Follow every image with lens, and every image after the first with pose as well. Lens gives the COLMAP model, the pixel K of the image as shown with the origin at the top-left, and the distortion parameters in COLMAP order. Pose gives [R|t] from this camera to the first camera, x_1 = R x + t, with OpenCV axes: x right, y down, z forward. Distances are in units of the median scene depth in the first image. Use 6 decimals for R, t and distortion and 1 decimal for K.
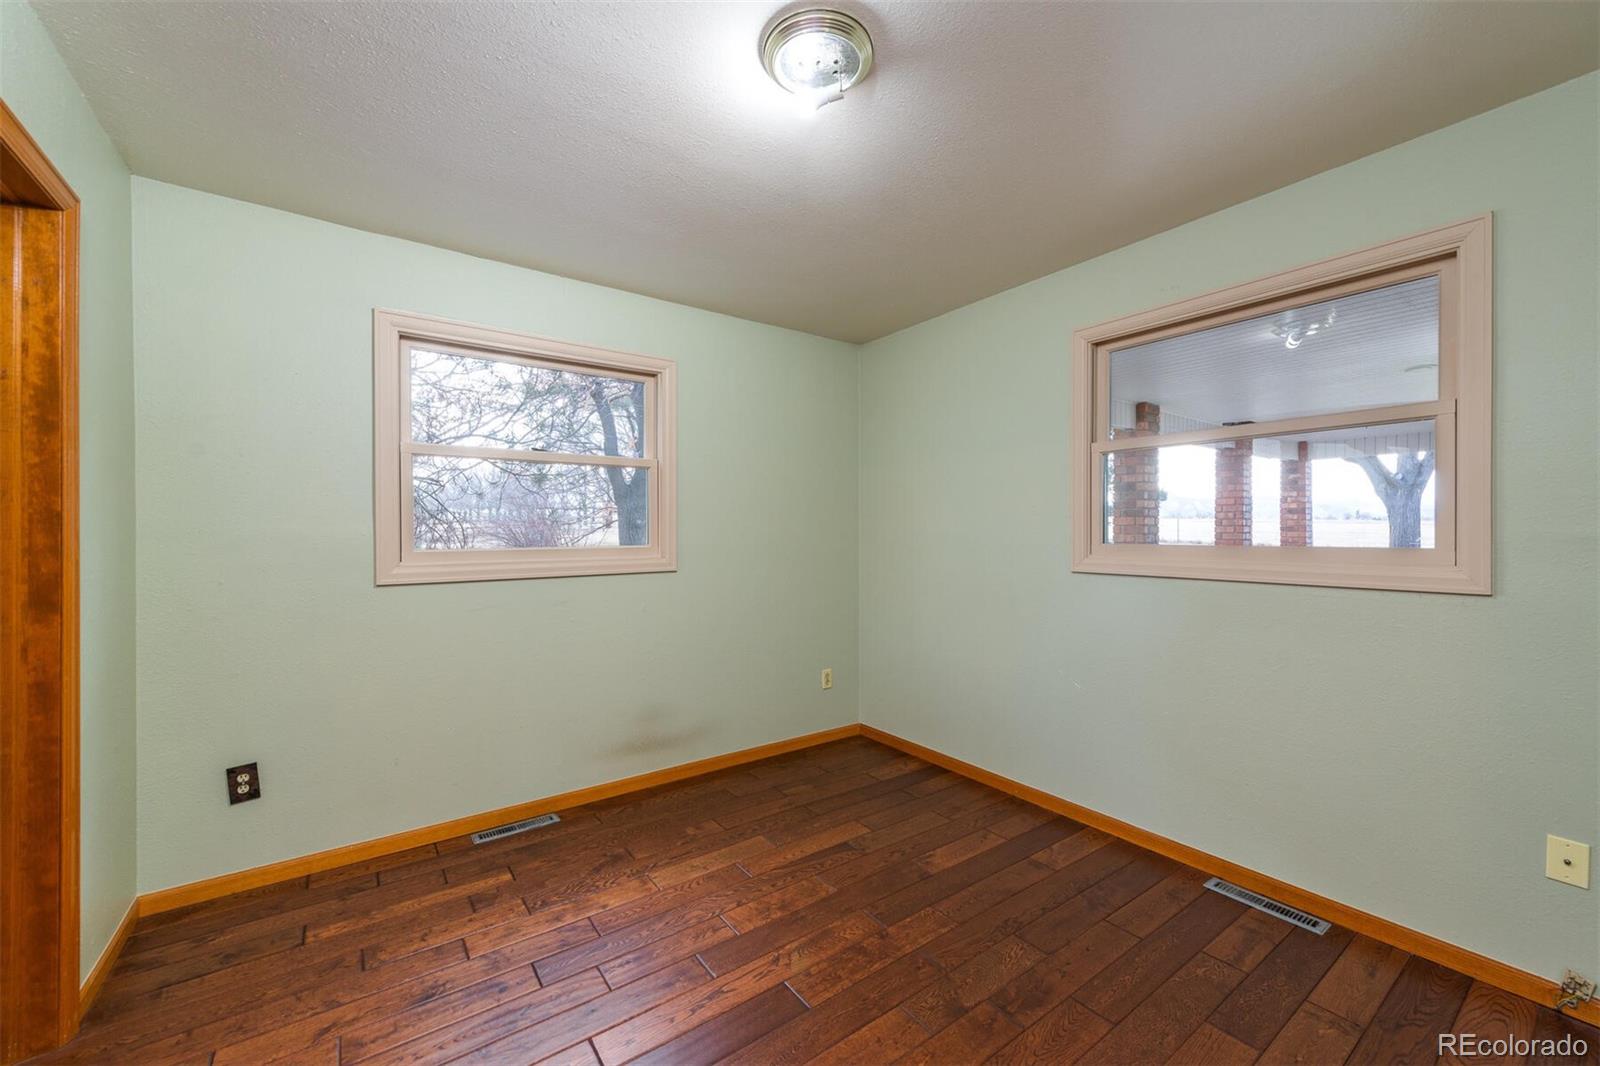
lens RADIAL K [[629.3, 0, 799.5], [0, 629.3, 533.6], [0, 0, 1]] dist [-0.000244, -0.000011]
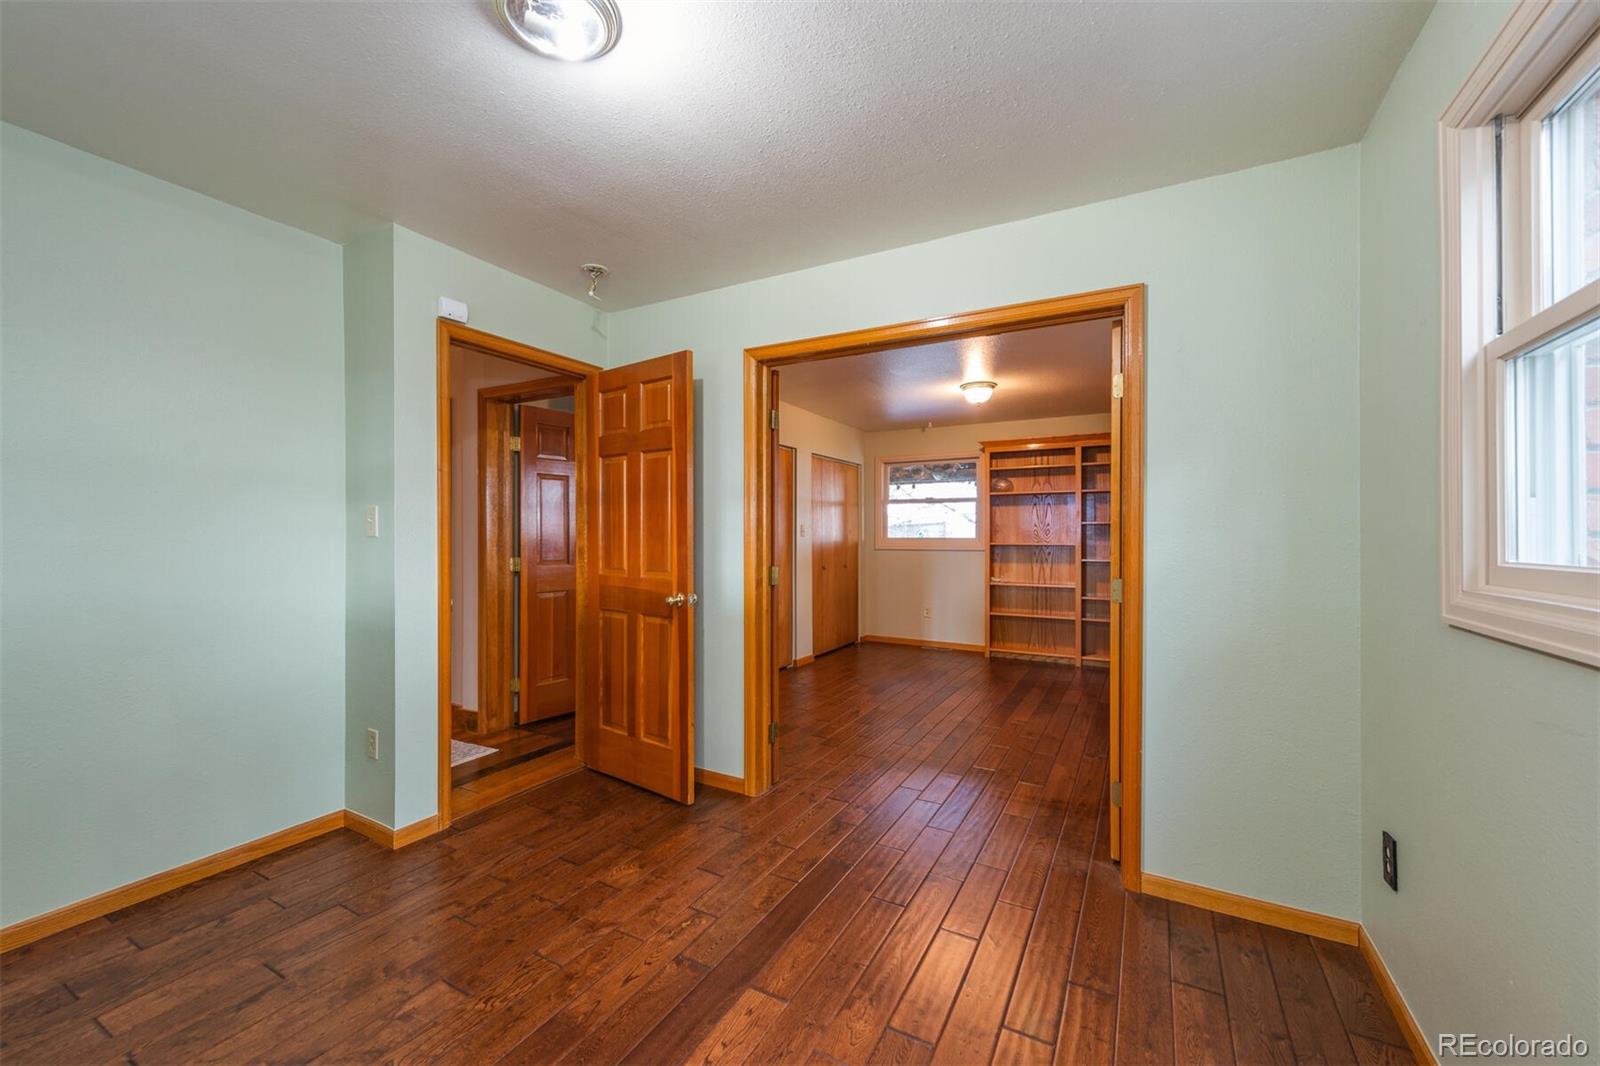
lens RADIAL K [[629.3, 0, 801.0], [0, 629.3, 532.3], [0, 0, 1]] dist [-0.000244, -0.000011]
pose [[-0.905228, 0.001991, -0.424922, 0.075519], [0.001580, 0.999998, 0.001319, 0.004253], [0.424923, 0.000523, -0.905229, 1.539850]]
